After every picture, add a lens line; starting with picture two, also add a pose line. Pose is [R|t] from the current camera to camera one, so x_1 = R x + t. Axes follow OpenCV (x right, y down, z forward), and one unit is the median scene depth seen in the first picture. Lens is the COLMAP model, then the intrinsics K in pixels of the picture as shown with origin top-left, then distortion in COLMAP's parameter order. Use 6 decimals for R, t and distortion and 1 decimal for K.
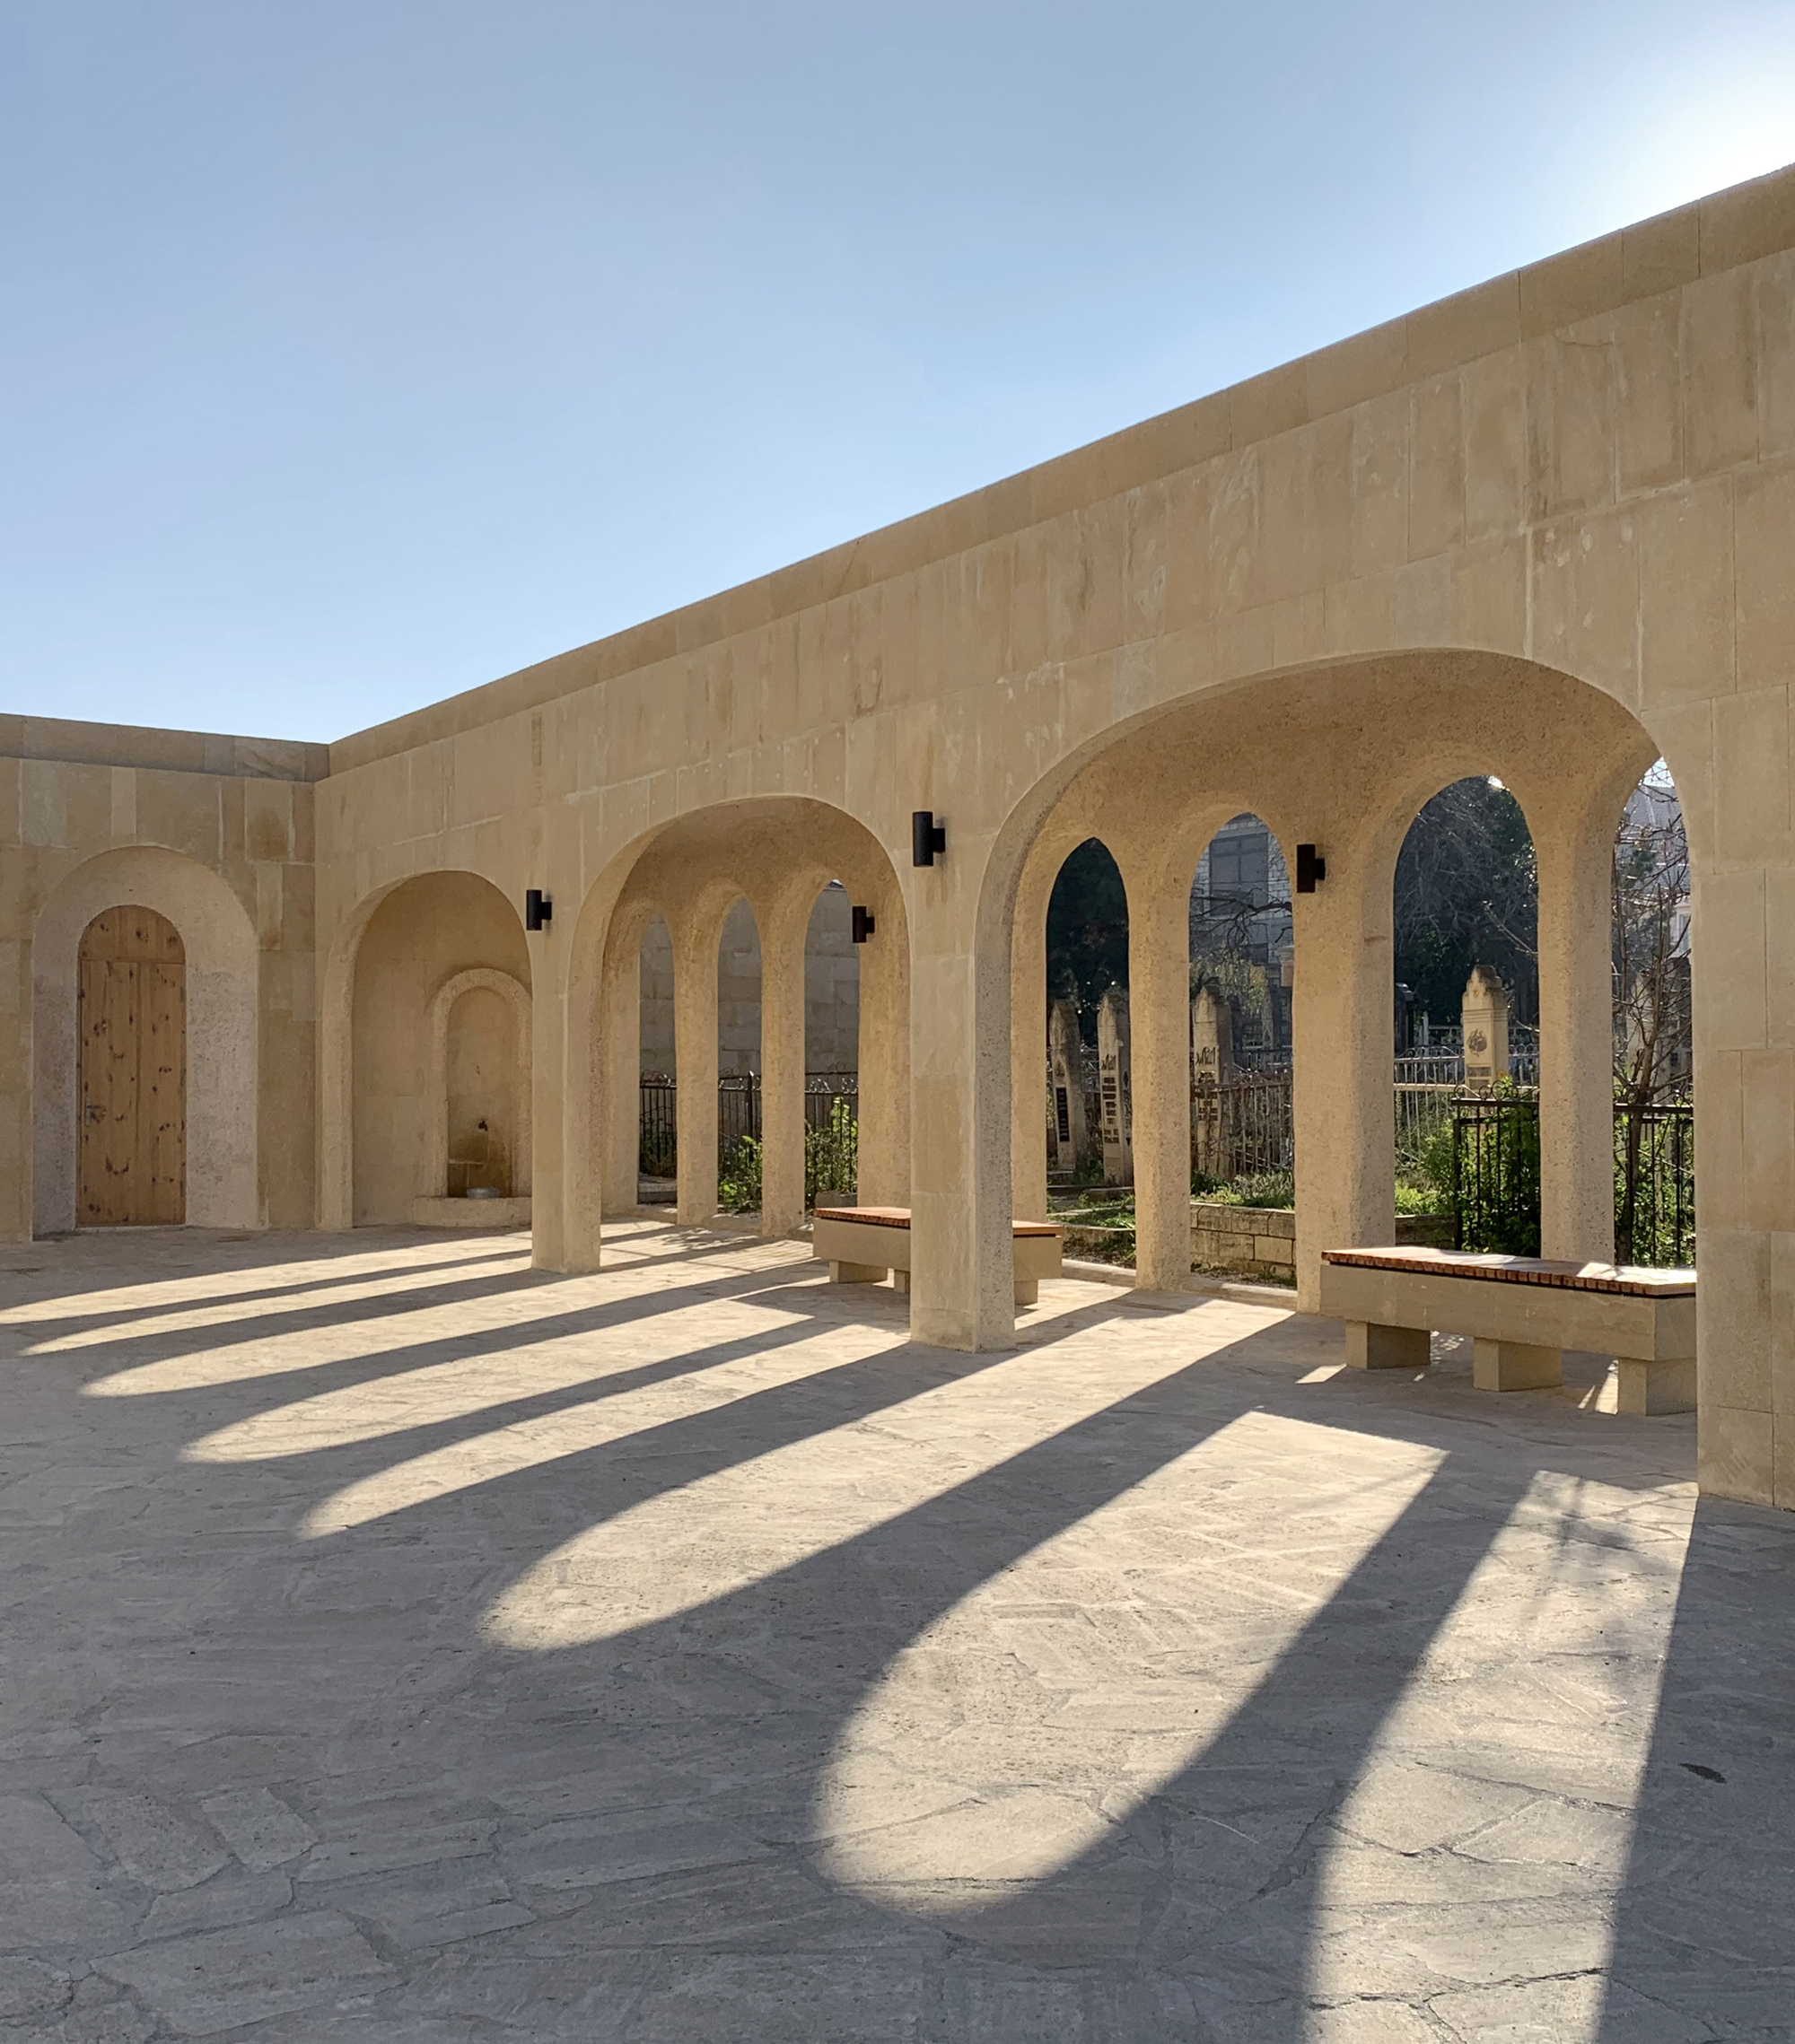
lens RADIAL K [[2494.2, 0, 890.2], [0, 2494.2, 1052.0], [0, 0, 1]] dist [0.190211, -0.773697]
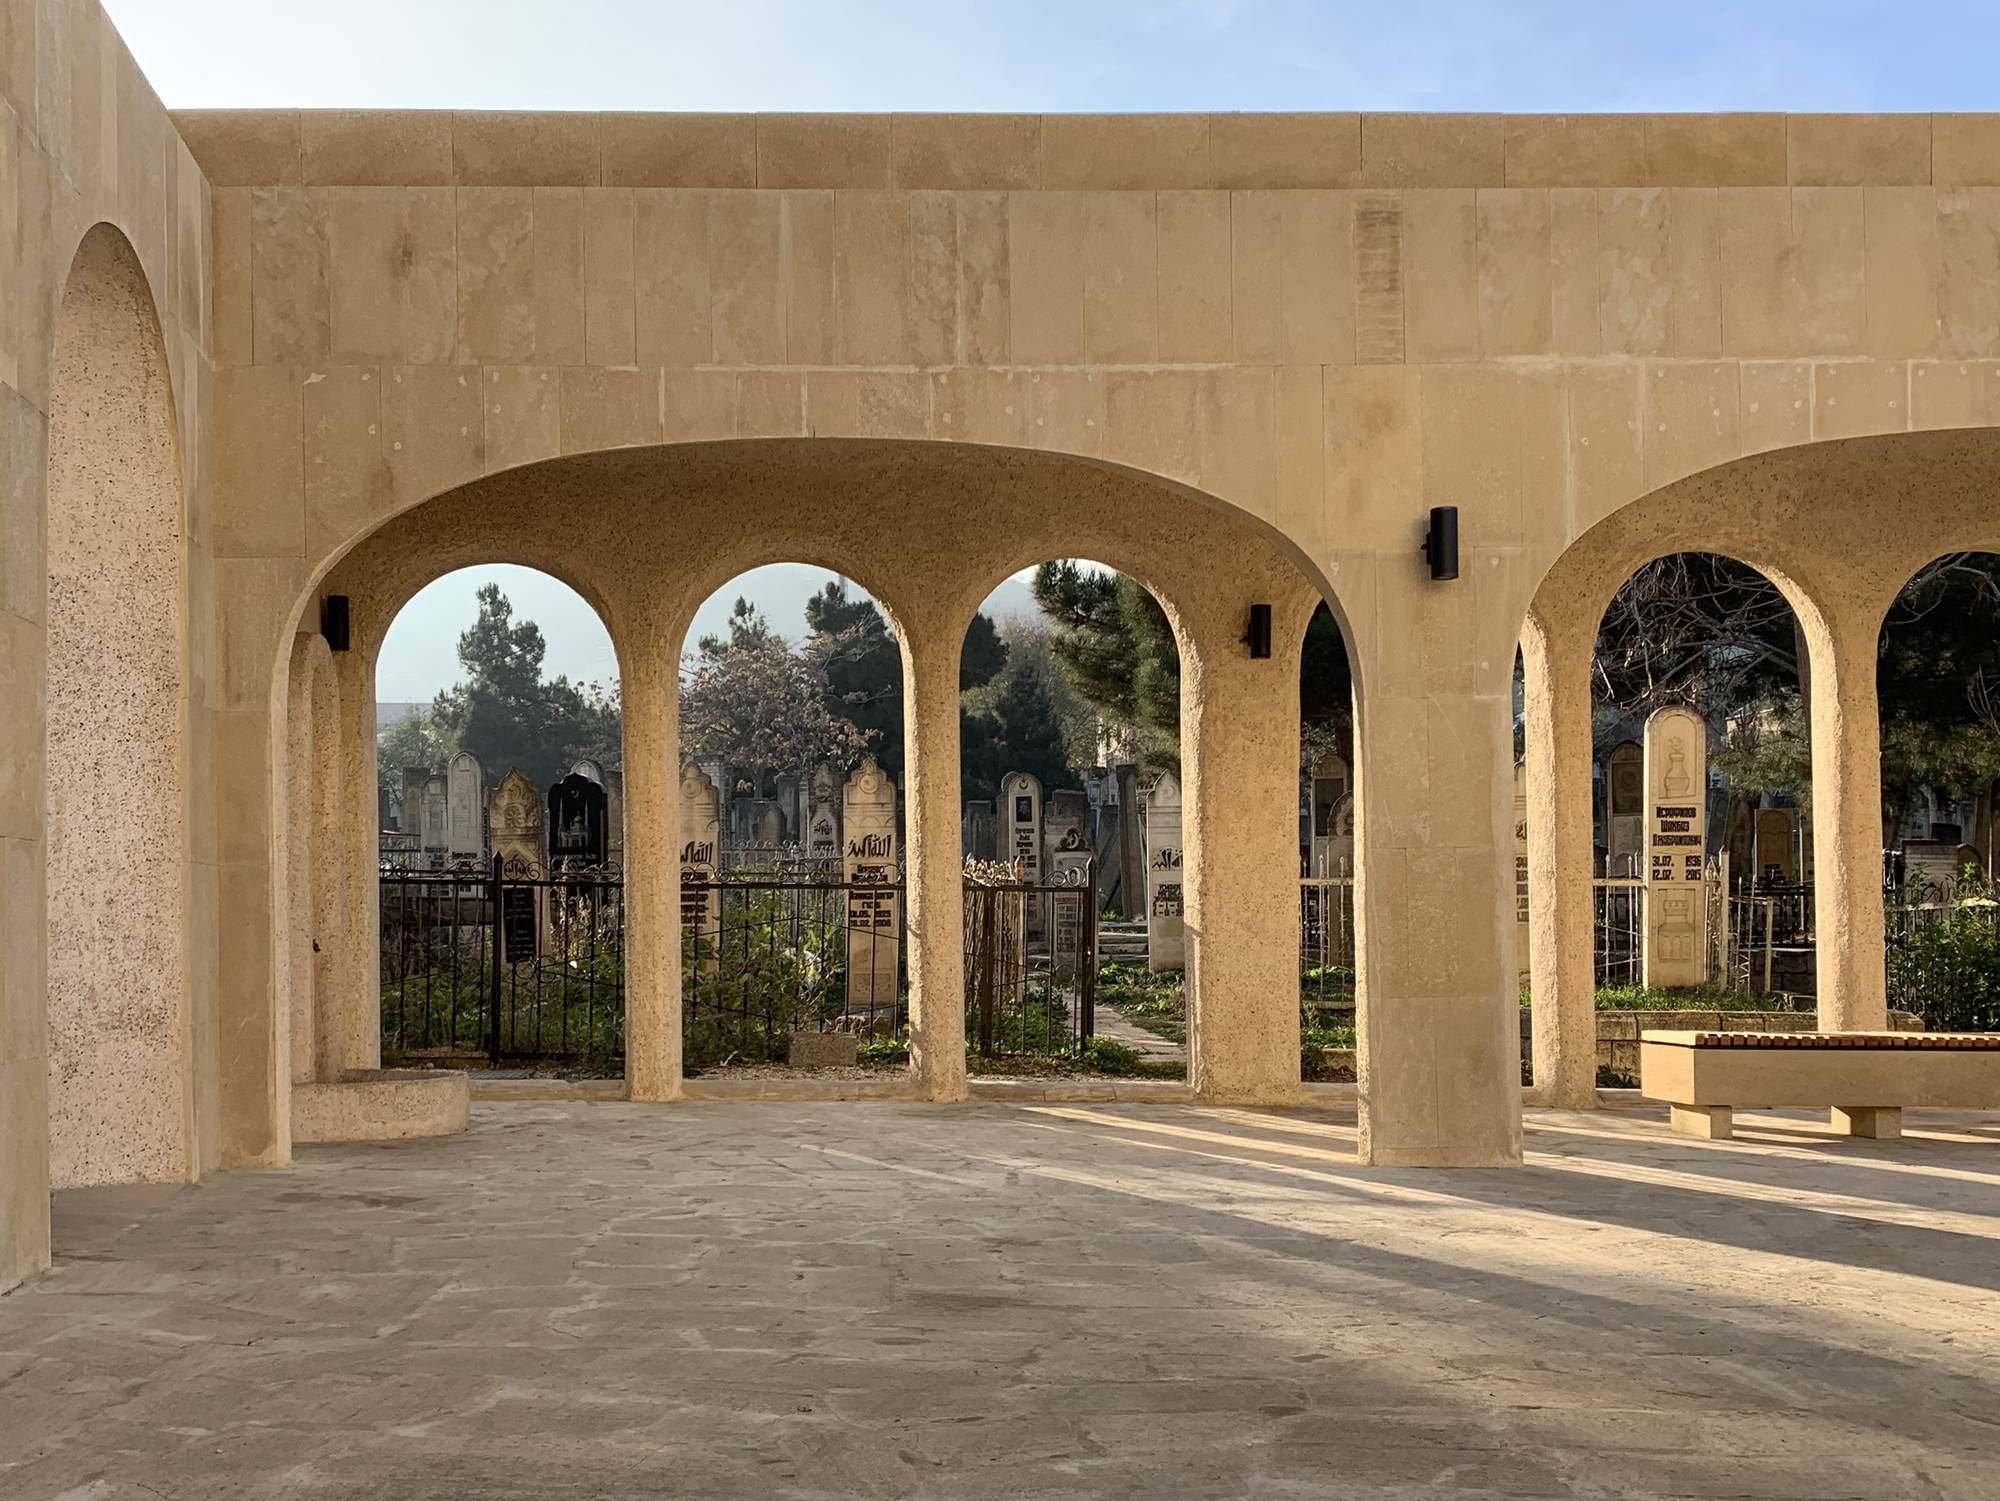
lens RADIAL K [[2116.9, 0, 861.5], [0, 2116.9, 837.4], [0, 0, 1]] dist [0.229910, -0.504800]
pose [[0.498918, 0.028884, 0.866168, -0.929563], [-0.004810, 0.999521, -0.030560, 0.039240], [-0.866636, 0.011081, 0.498818, 1.266964]]
